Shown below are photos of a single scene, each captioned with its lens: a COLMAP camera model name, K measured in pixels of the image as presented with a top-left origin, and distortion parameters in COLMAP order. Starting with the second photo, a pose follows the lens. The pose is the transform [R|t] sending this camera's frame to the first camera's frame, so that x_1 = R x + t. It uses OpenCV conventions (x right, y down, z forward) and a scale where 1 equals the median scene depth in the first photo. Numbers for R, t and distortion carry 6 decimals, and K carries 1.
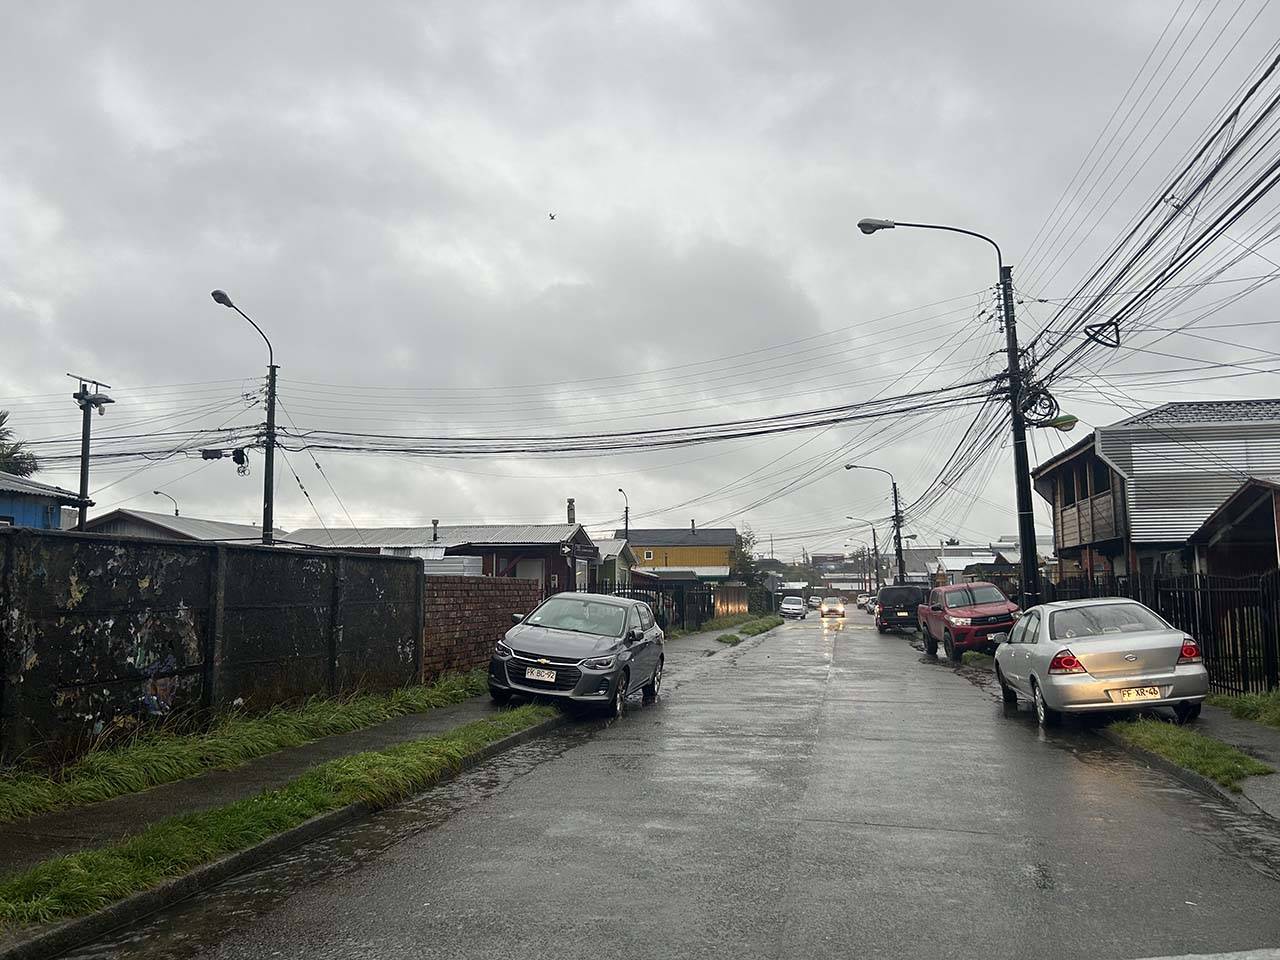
lens RADIAL K [[936.3, 0, 640.0], [0, 936.3, 480.0], [0, 0, 1]] dist [0.077772, -0.132185]
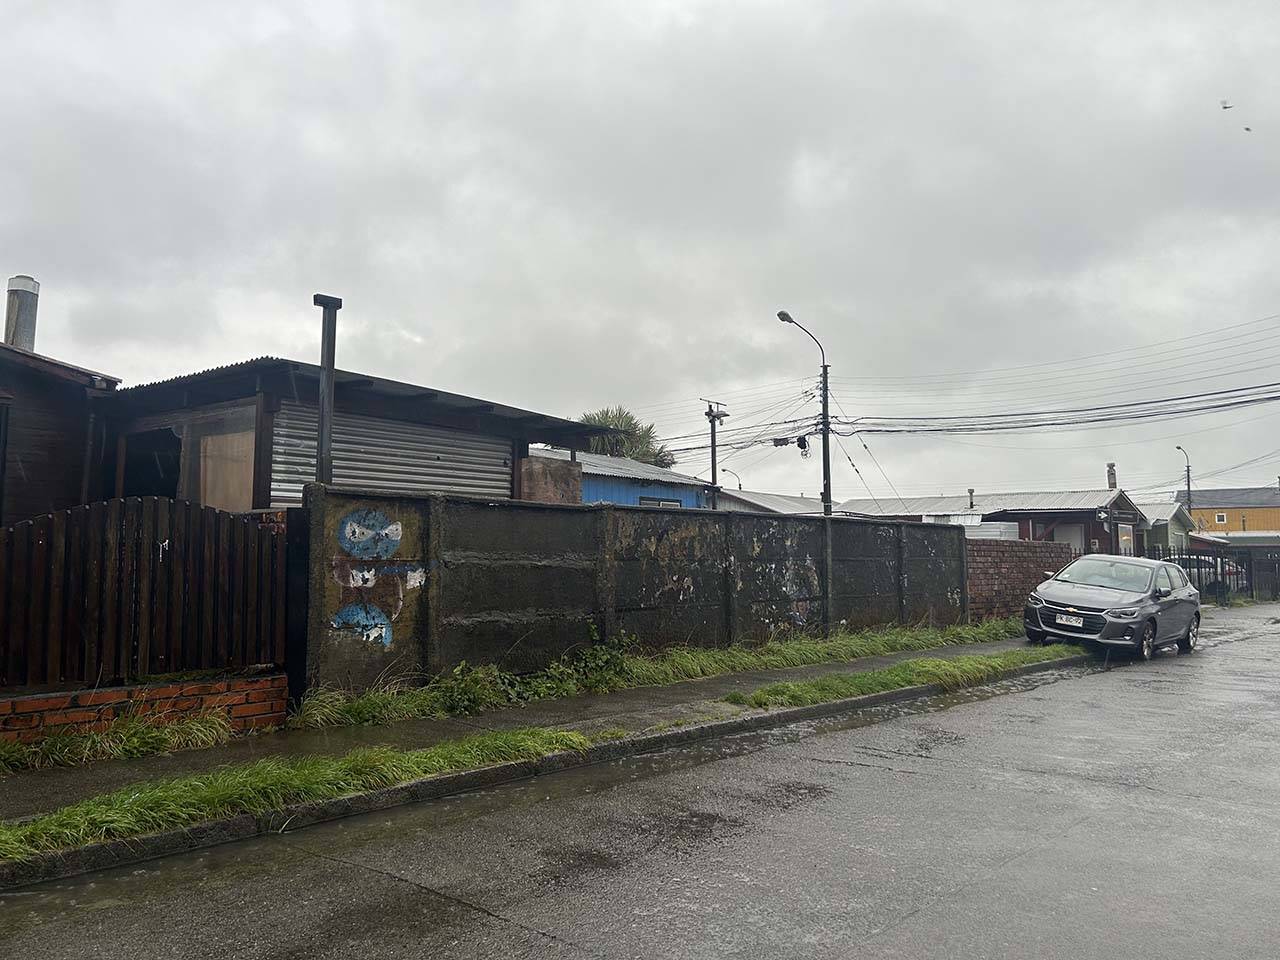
lens RADIAL K [[936.3, 0, 640.0], [0, 936.3, 480.0], [0, 0, 1]] dist [0.077772, -0.132185]
pose [[0.852104, -0.034411, -0.522240, 0.058556], [0.053406, 0.998344, 0.021358, -0.026231], [0.520641, -0.046090, 0.852531, -0.285475]]
